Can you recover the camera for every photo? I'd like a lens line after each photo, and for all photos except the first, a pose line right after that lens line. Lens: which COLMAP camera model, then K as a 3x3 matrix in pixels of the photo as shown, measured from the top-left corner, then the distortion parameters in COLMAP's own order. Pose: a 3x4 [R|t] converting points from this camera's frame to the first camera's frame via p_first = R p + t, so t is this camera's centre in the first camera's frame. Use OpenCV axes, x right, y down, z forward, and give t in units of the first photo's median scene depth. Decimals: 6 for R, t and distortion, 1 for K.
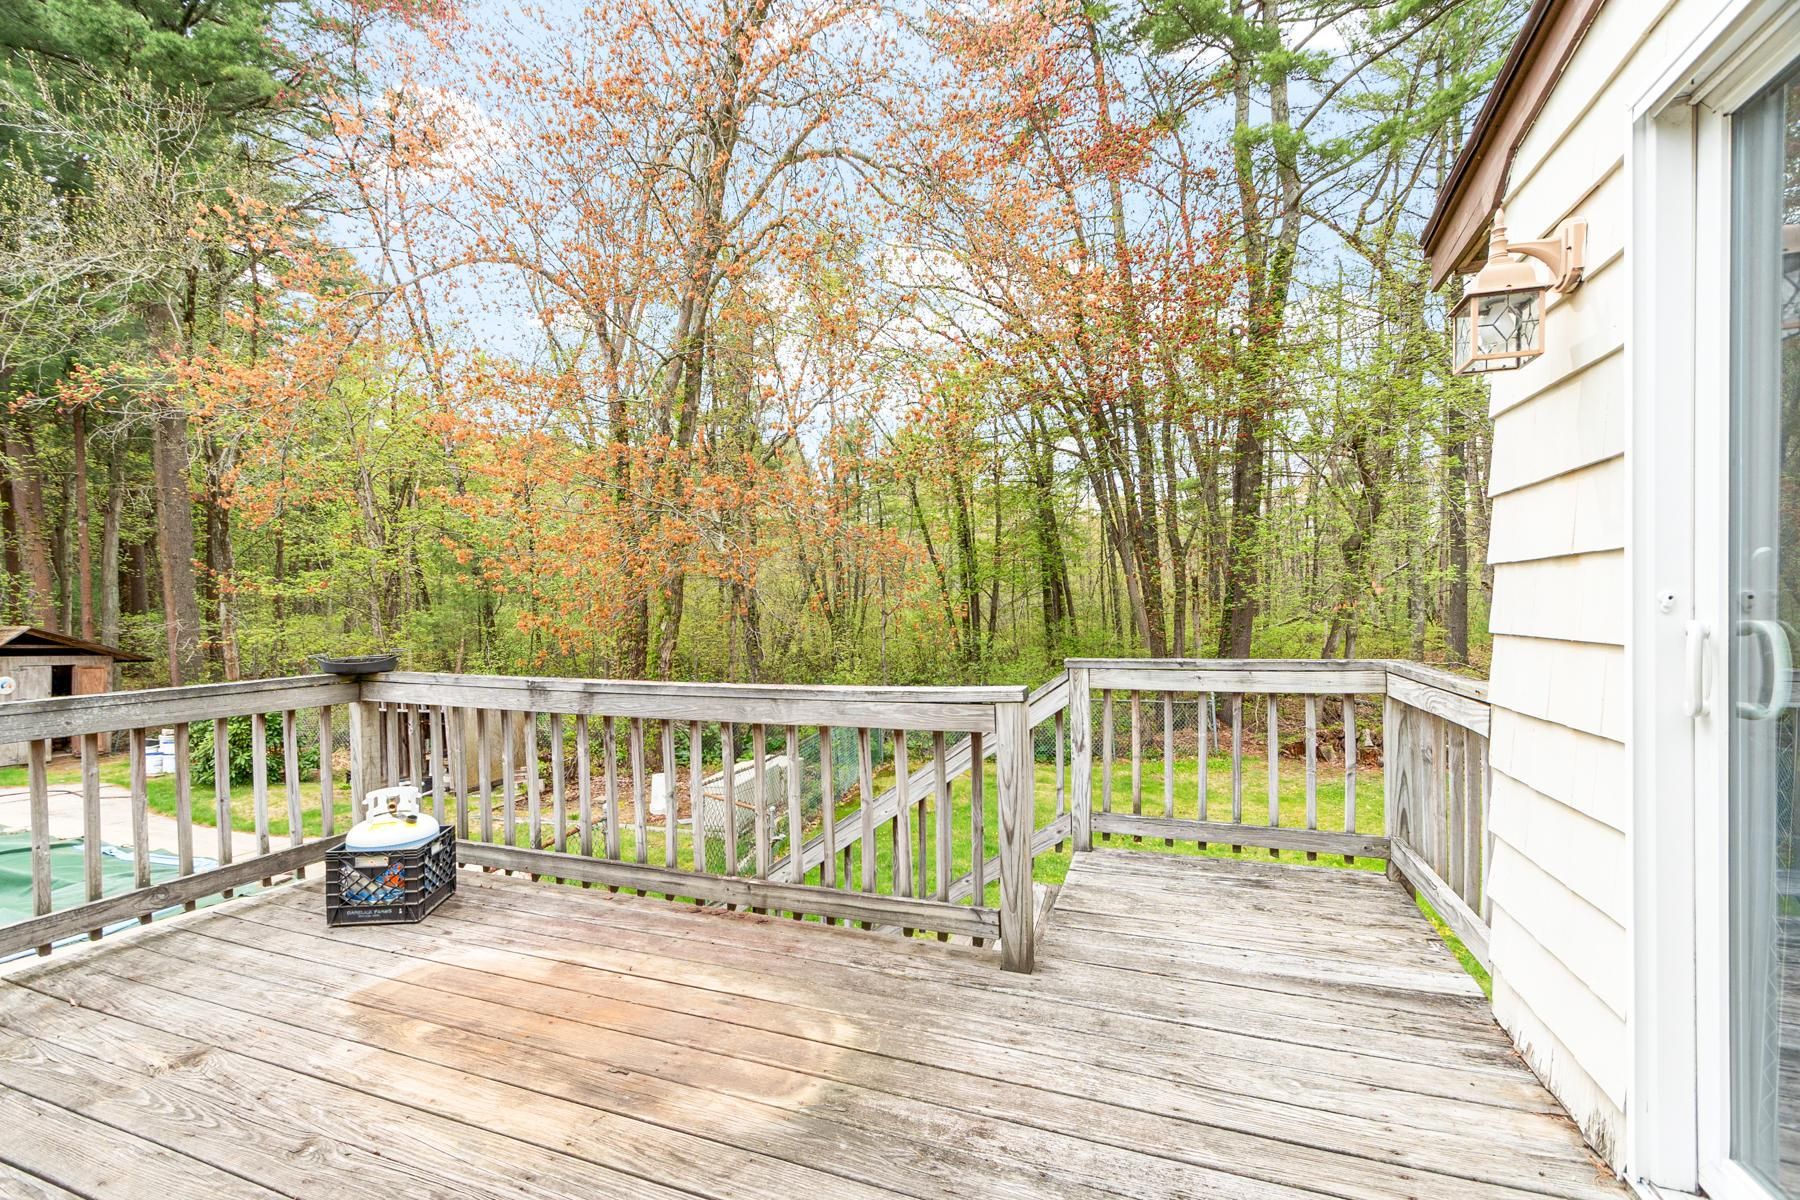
lens RADIAL K [[733.2, 0, 892.4], [0, 733.2, 599.6], [0, 0, 1]] dist [0.000927, -0.000007]
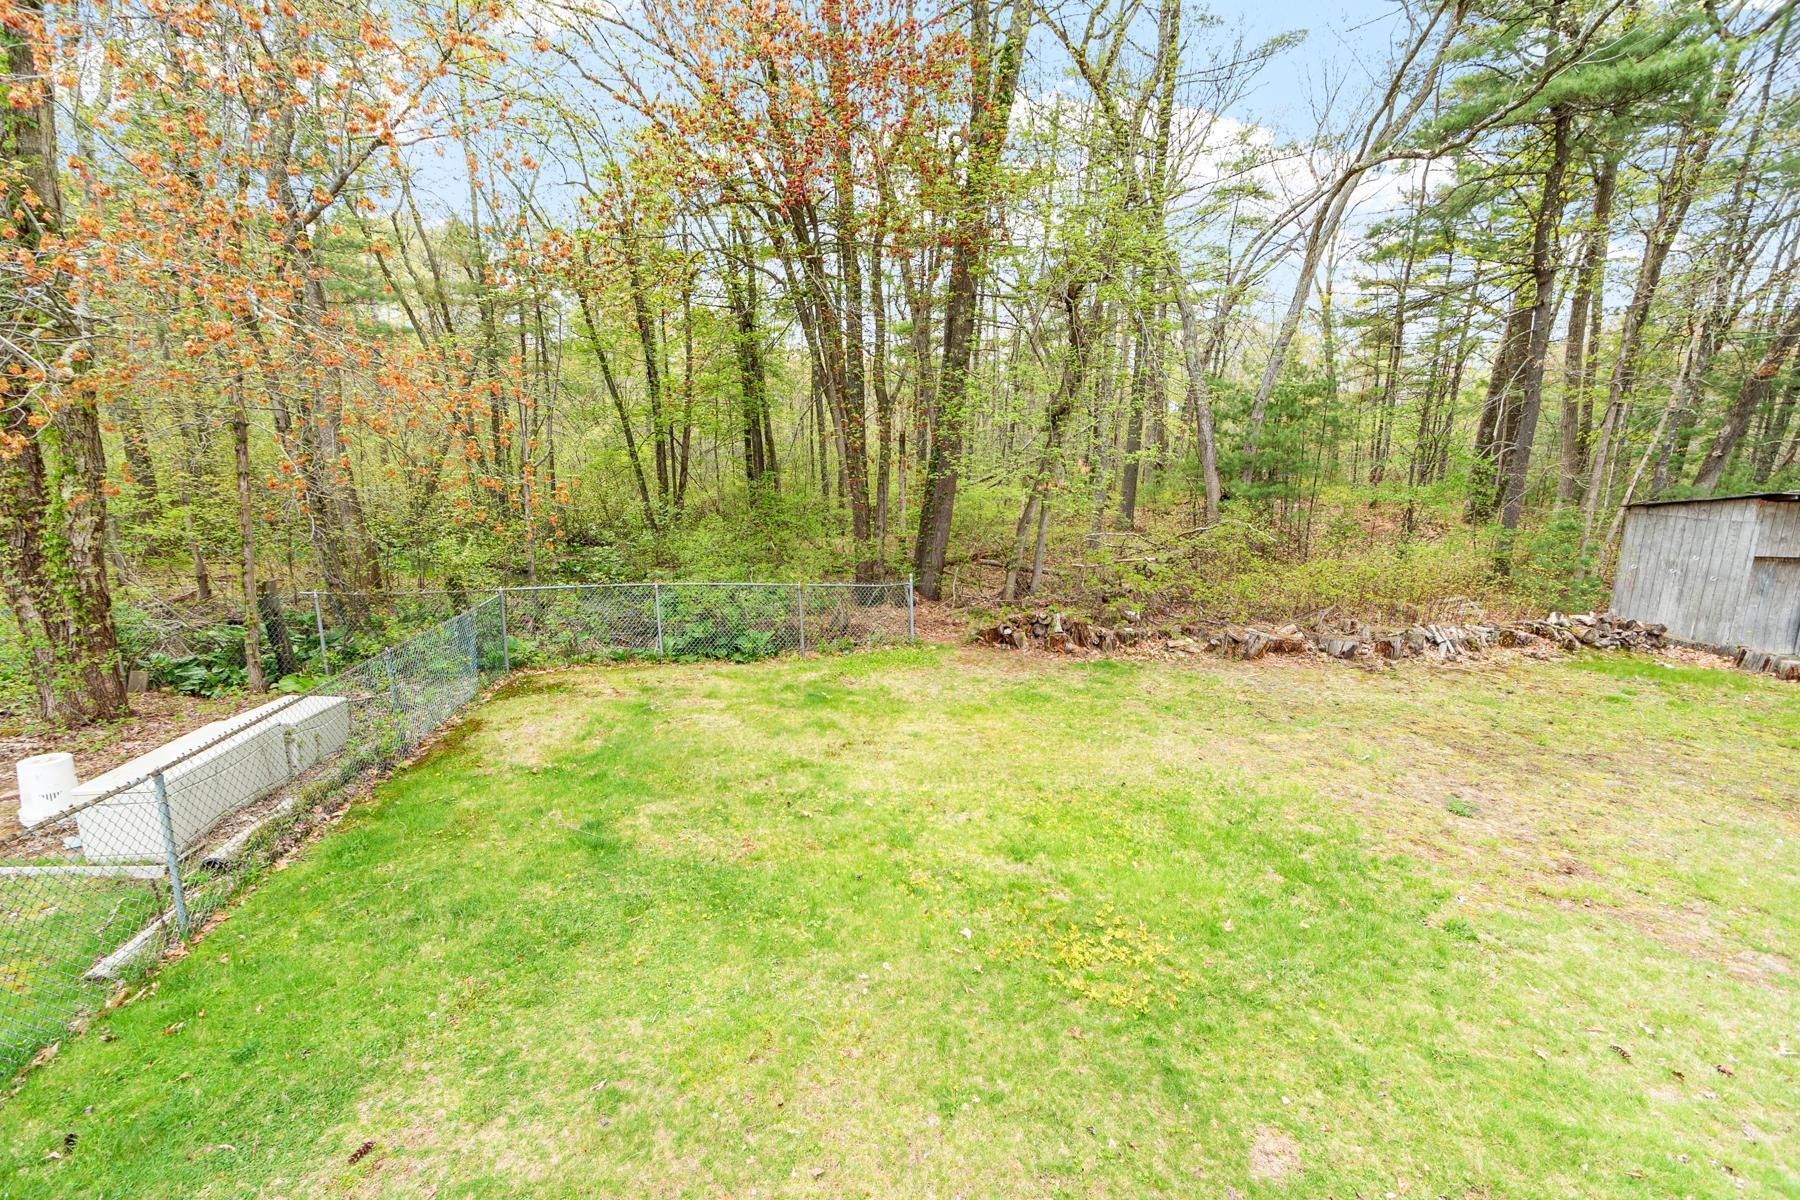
lens RADIAL K [[733.2, 0, 892.4], [0, 733.2, 599.6], [0, 0, 1]] dist [0.000927, -0.000007]
pose [[0.931268, -0.043292, 0.361753, 0.053518], [-0.035201, 0.977578, 0.207609, -0.015985], [-0.362630, -0.206074, 0.908864, 0.111547]]
